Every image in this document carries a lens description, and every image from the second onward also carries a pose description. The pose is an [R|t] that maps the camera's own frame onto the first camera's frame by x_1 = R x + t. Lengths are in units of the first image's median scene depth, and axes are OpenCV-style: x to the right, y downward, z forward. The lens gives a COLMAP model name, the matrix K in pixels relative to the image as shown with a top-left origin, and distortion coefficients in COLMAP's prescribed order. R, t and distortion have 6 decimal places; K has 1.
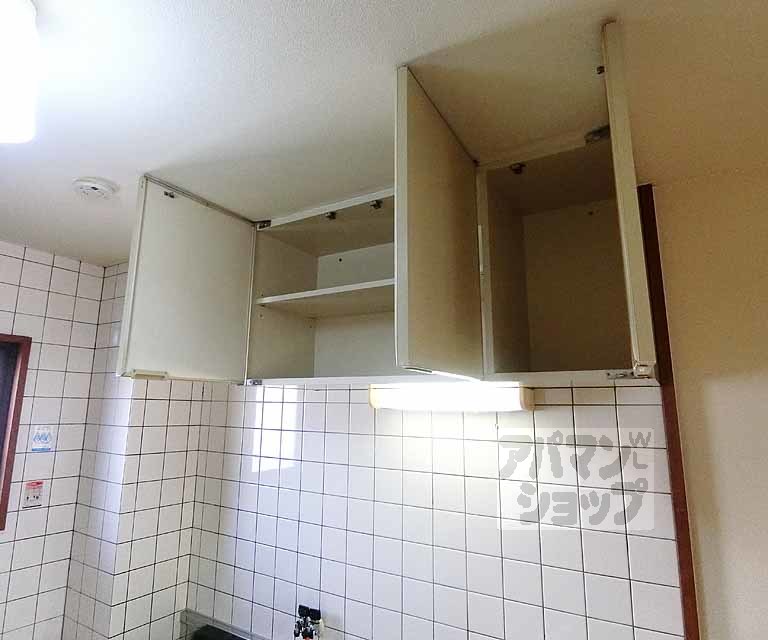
lens RADIAL K [[470.3, 0, 384.0], [0, 470.3, 320.0], [0, 0, 1]] dist [-0.024547, 0.000764]
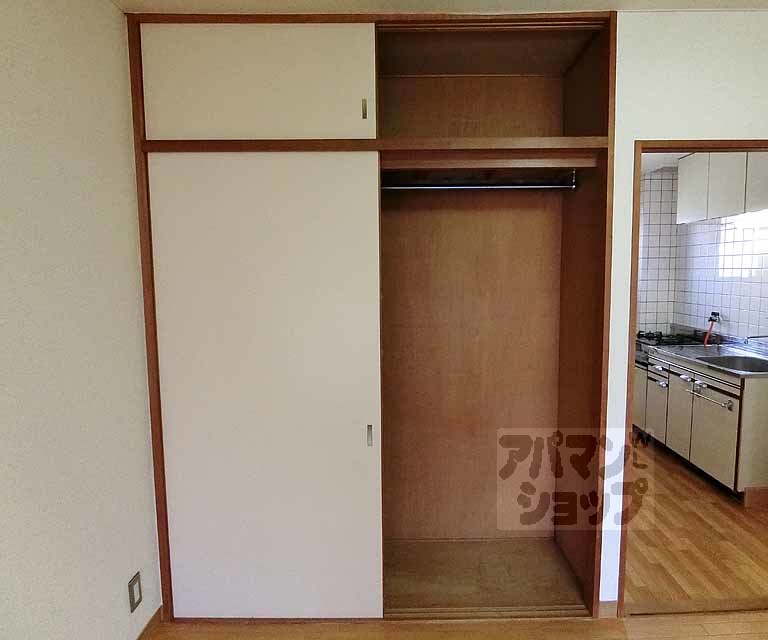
lens RADIAL K [[465.0, 0, 417.4], [0, 465.0, 310.6], [0, 0, 1]] dist [-0.004752, -0.000926]
pose [[0.544566, 0.053776, -0.836992, 0.877957], [0.176406, 0.968276, 0.176984, -0.091731], [0.819957, -0.244030, 0.517803, -1.331124]]
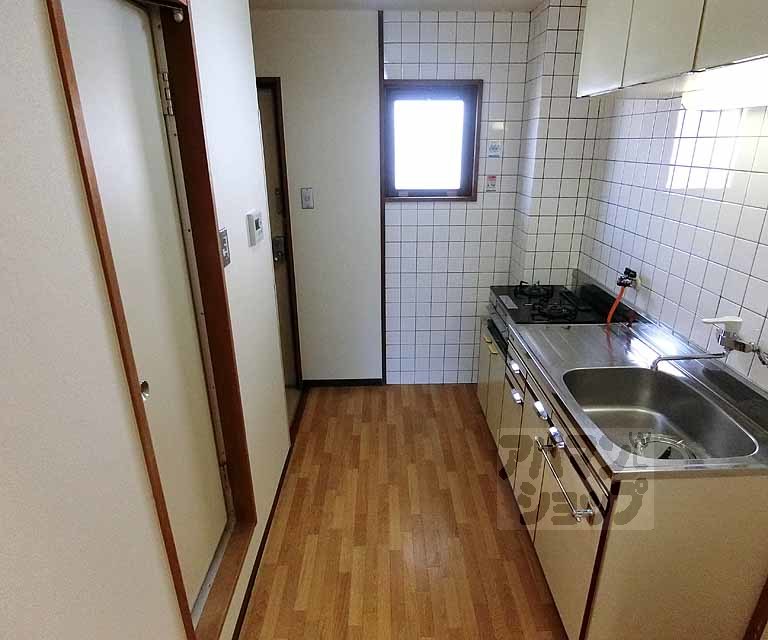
lens RADIAL K [[470.3, 0, 384.0], [0, 470.3, 320.0], [0, 0, 1]] dist [-0.024547, 0.000764]
pose [[0.539706, 0.276680, -0.795088, 0.492505], [0.176545, 0.886251, 0.428242, 0.022262], [0.823134, -0.371494, 0.429468, -0.215155]]
